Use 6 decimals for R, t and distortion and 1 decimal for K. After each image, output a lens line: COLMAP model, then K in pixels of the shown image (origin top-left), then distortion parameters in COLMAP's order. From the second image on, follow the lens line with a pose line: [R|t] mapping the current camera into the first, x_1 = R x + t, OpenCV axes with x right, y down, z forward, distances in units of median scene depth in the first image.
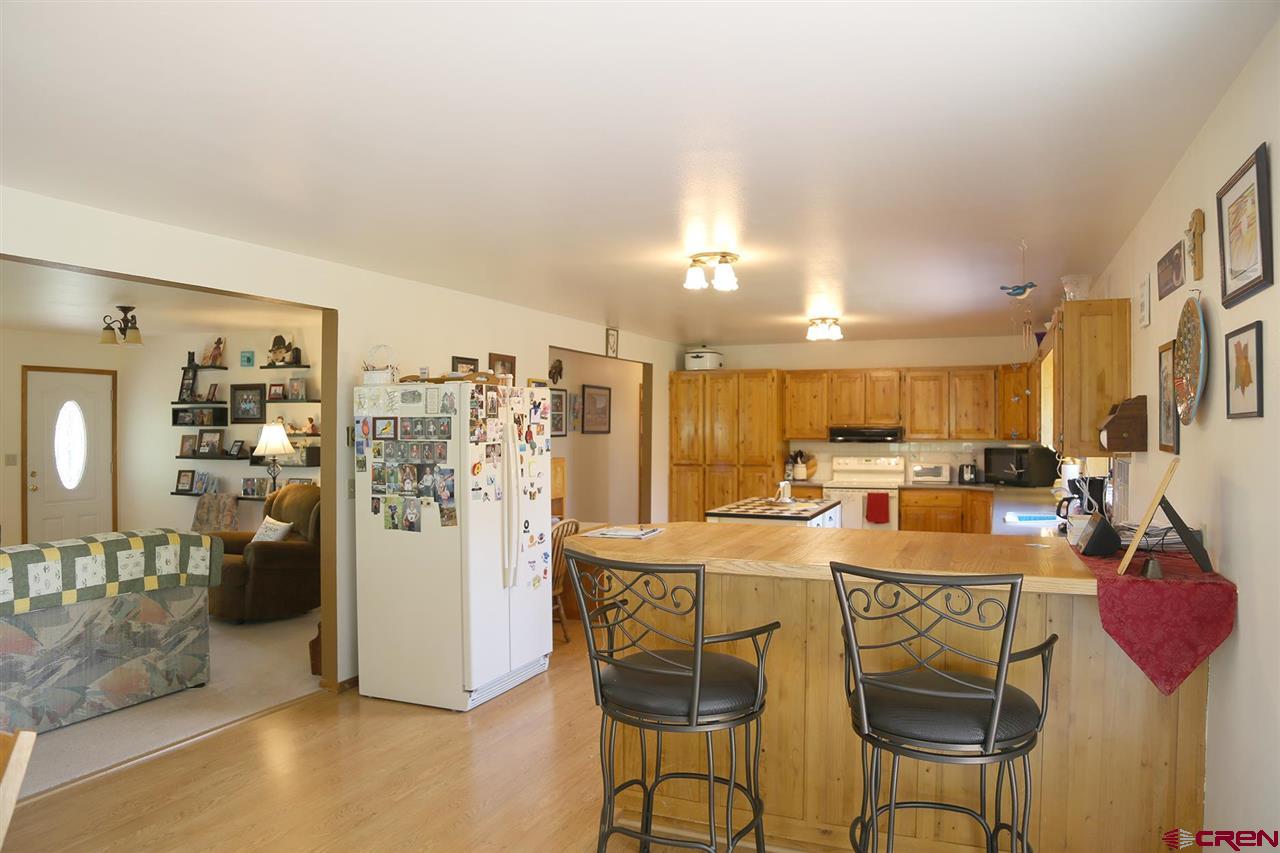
lens RADIAL K [[858.5, 0, 644.5], [0, 858.5, 428.4], [0, 0, 1]] dist [-0.126225, 0.069494]
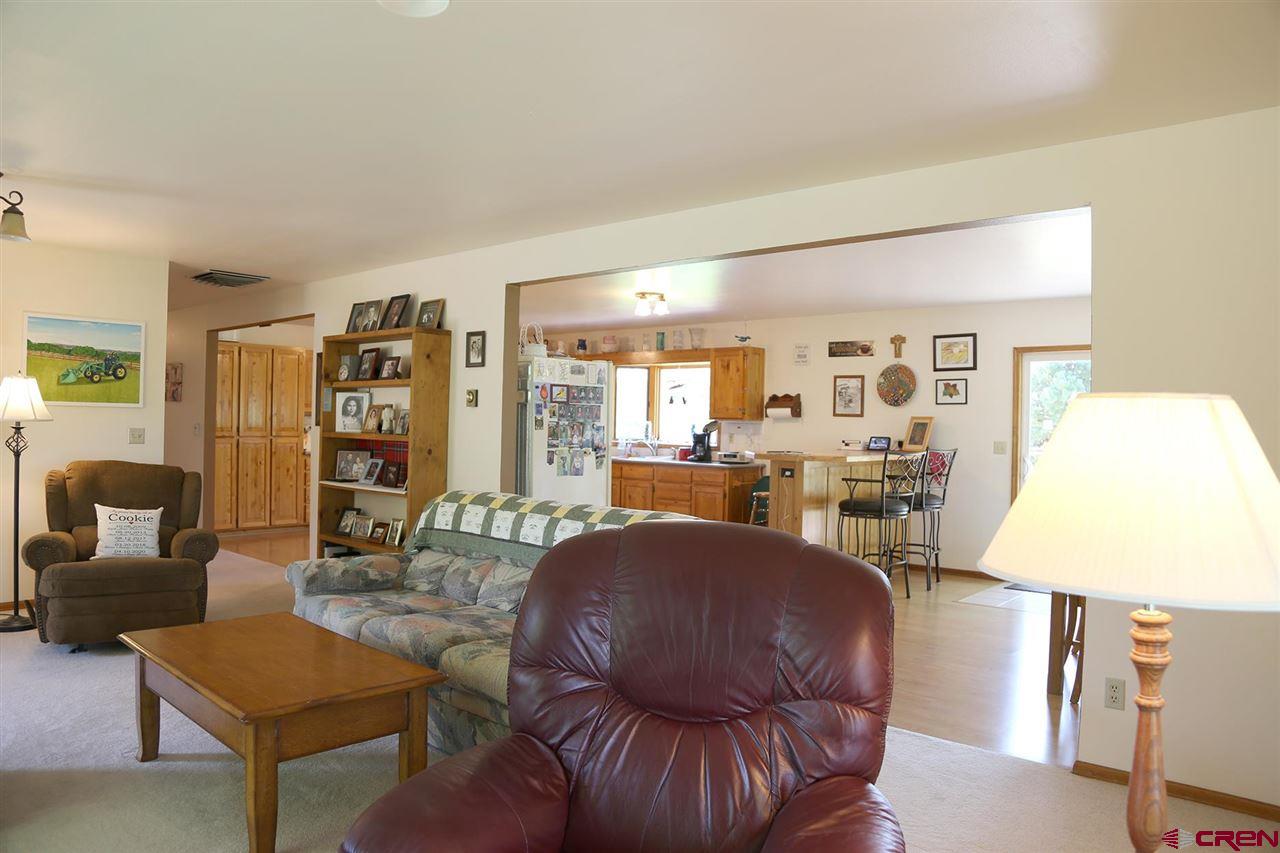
lens RADIAL K [[858.5, 0, 644.5], [0, 858.5, 428.4], [0, 0, 1]] dist [-0.126225, 0.069494]
pose [[0.320482, 0.000422, 0.947254, -1.435132], [-0.015709, 0.999865, 0.004869, 0.042086], [-0.947124, -0.016441, 0.320446, 0.489053]]
